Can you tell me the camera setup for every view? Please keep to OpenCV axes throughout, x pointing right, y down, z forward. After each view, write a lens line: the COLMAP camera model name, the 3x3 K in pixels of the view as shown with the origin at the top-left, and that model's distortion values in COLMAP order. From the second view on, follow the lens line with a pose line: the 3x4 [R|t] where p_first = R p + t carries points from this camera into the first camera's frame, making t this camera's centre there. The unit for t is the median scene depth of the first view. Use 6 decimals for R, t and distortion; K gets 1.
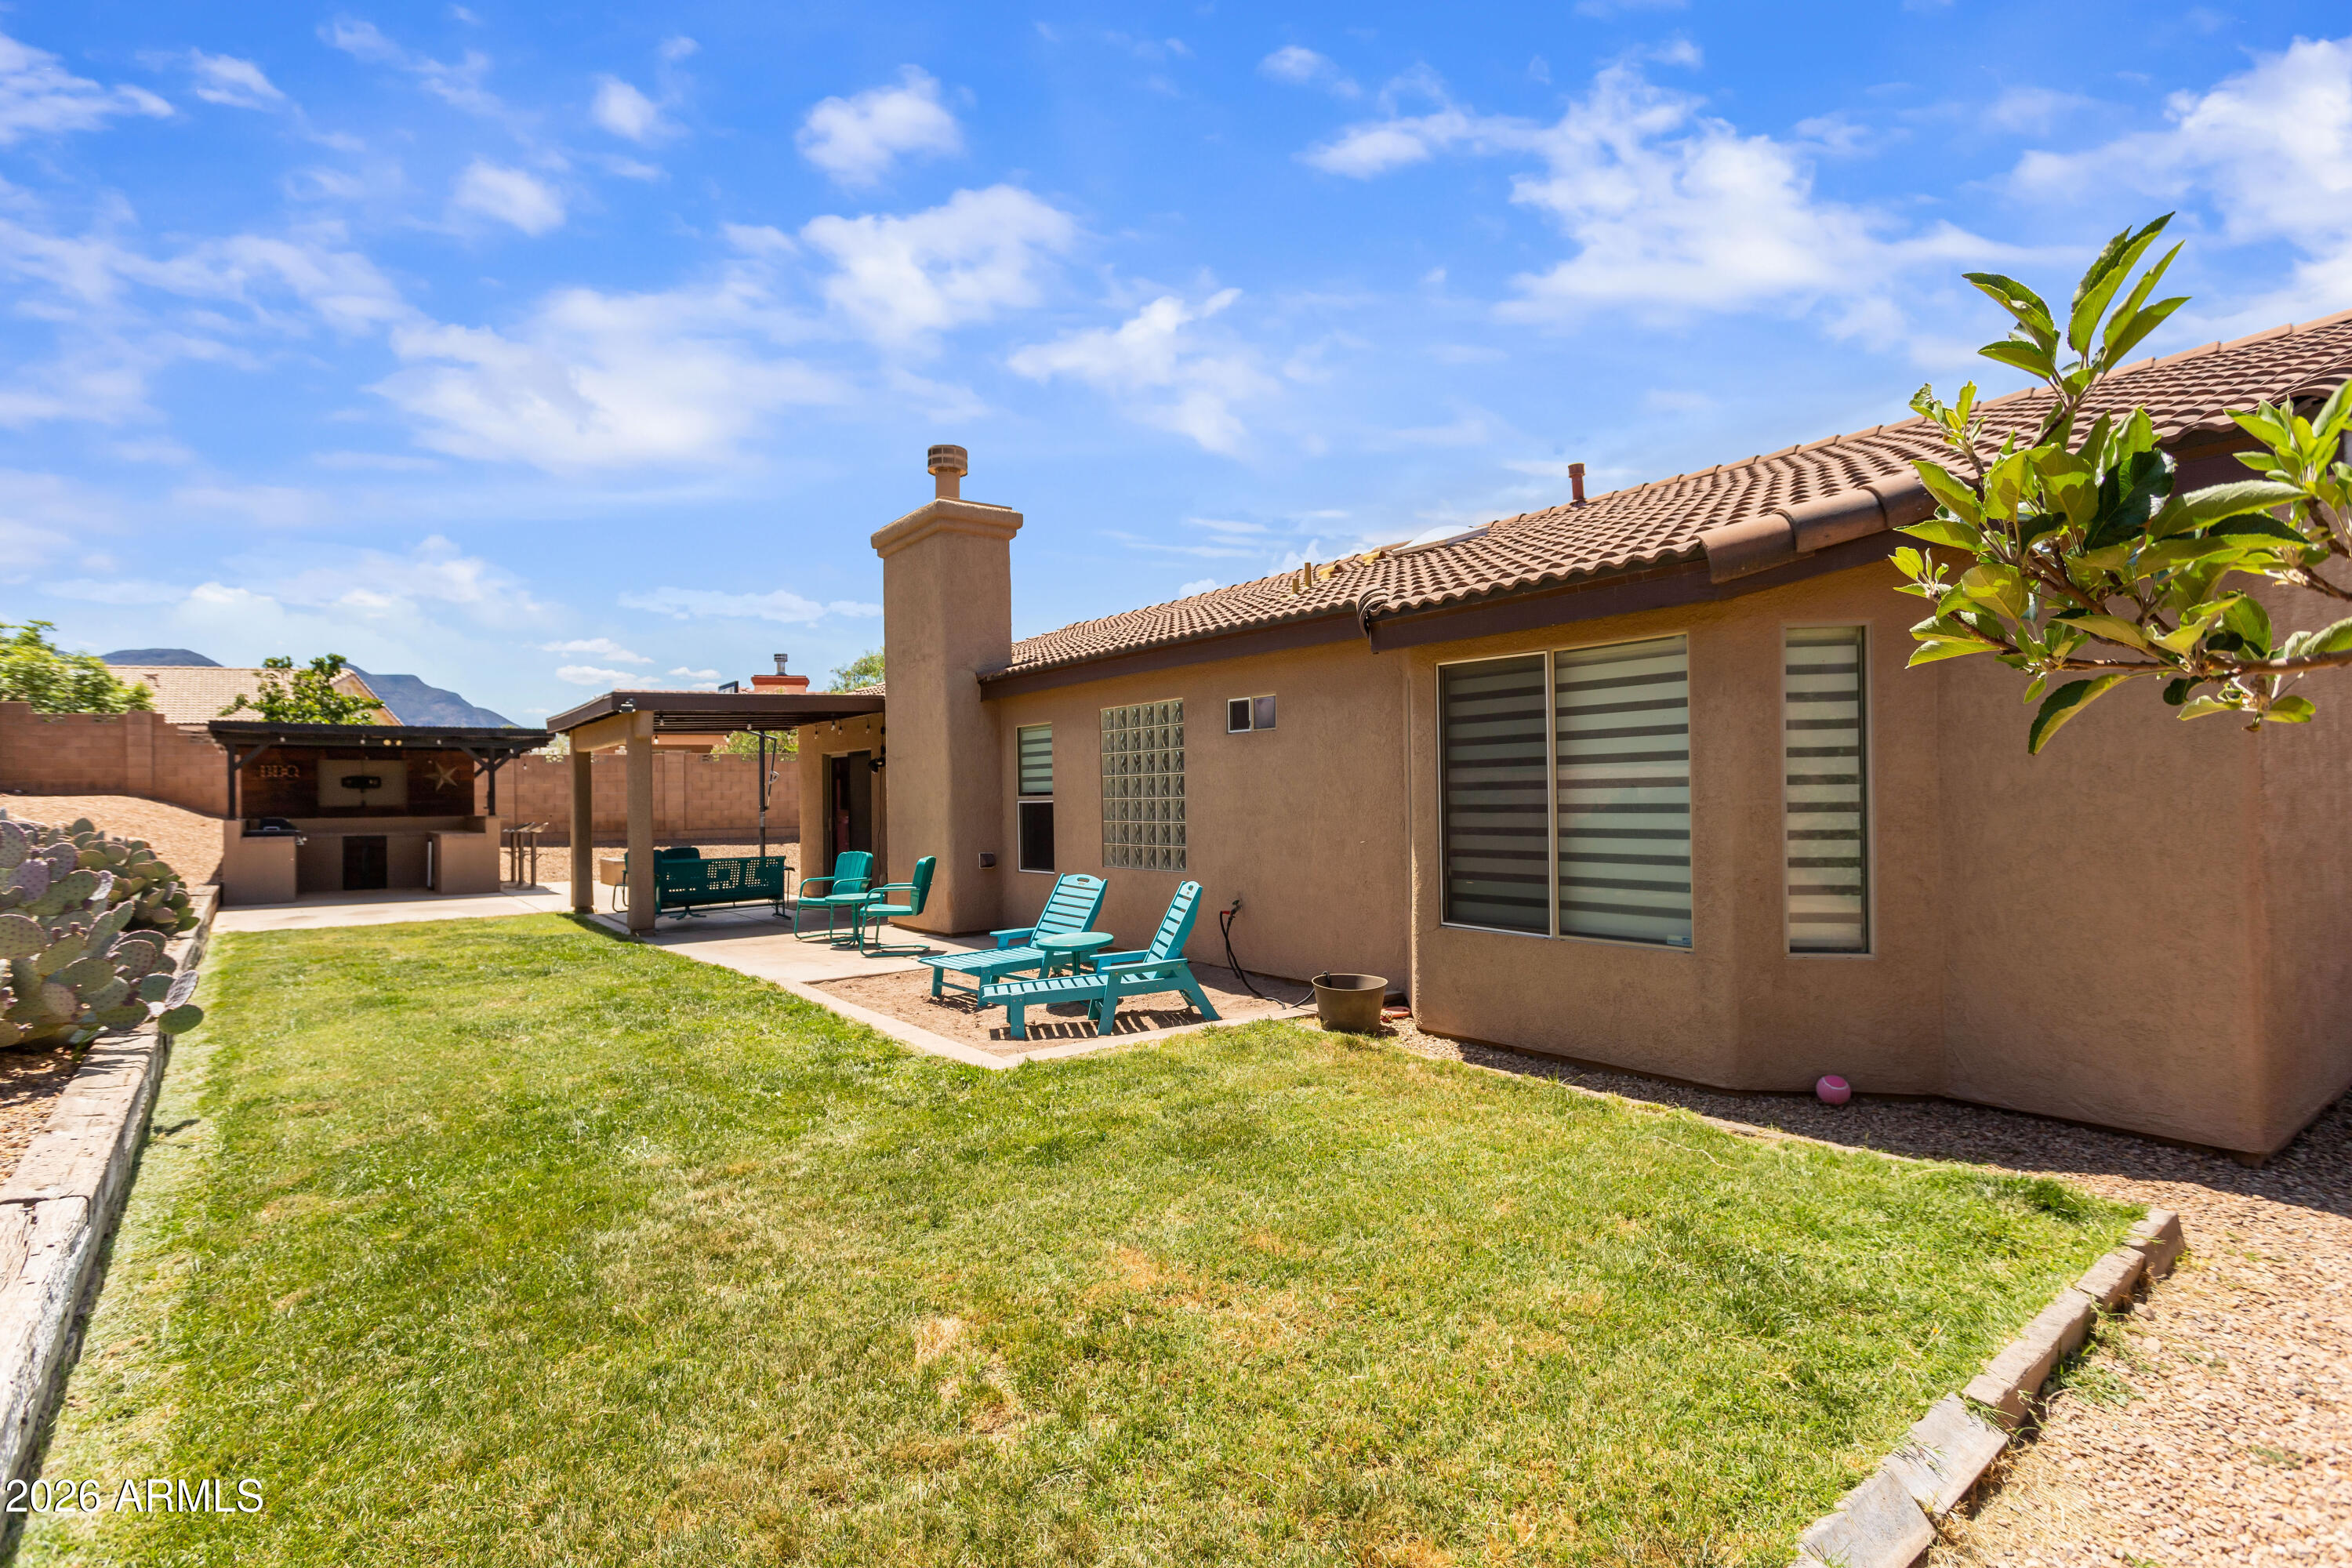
lens RADIAL K [[1172.3, 0, 1165.4], [0, 1172.3, 777.9], [0, 0, 1]] dist [0.006542, 0.001117]
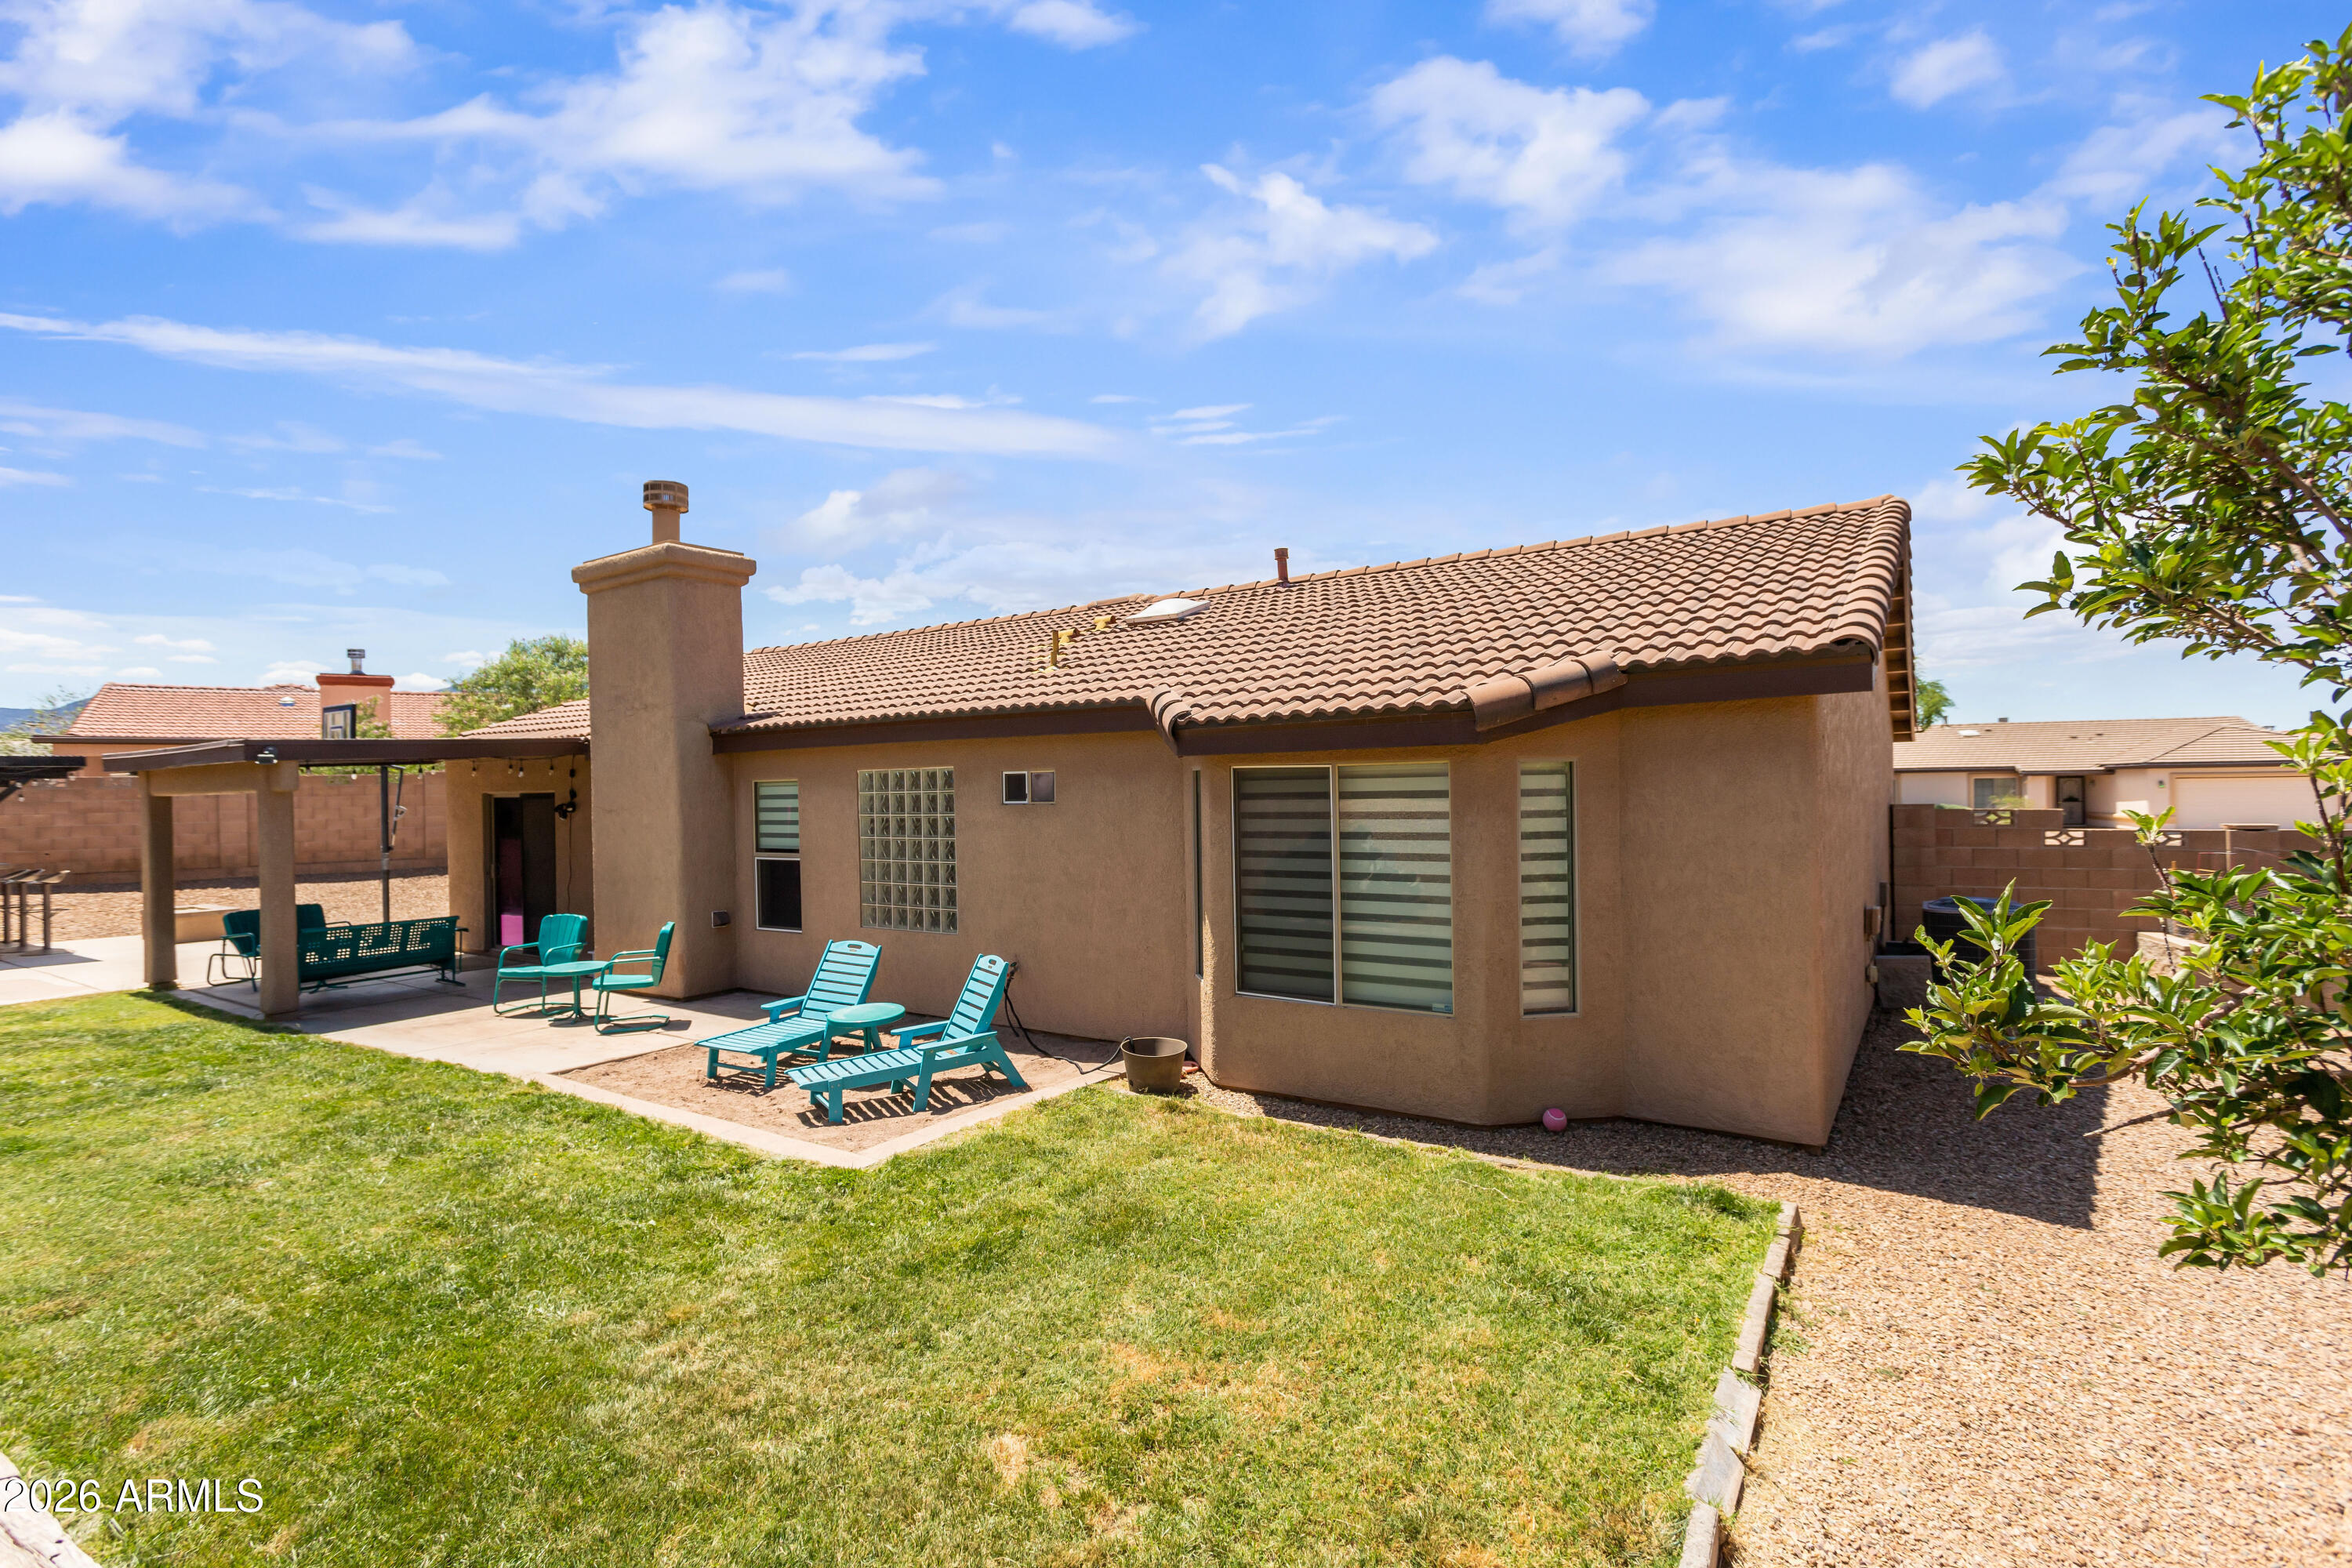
lens RADIAL K [[1180.0, 0, 1182.8], [0, 1180.0, 774.2], [0, 0, 1]] dist [0.007194, 0.000981]
pose [[0.944355, -0.002408, 0.328919, -0.221340], [-0.000261, 0.999967, 0.008070, -0.112993], [-0.328928, -0.007706, 0.944324, -0.088349]]
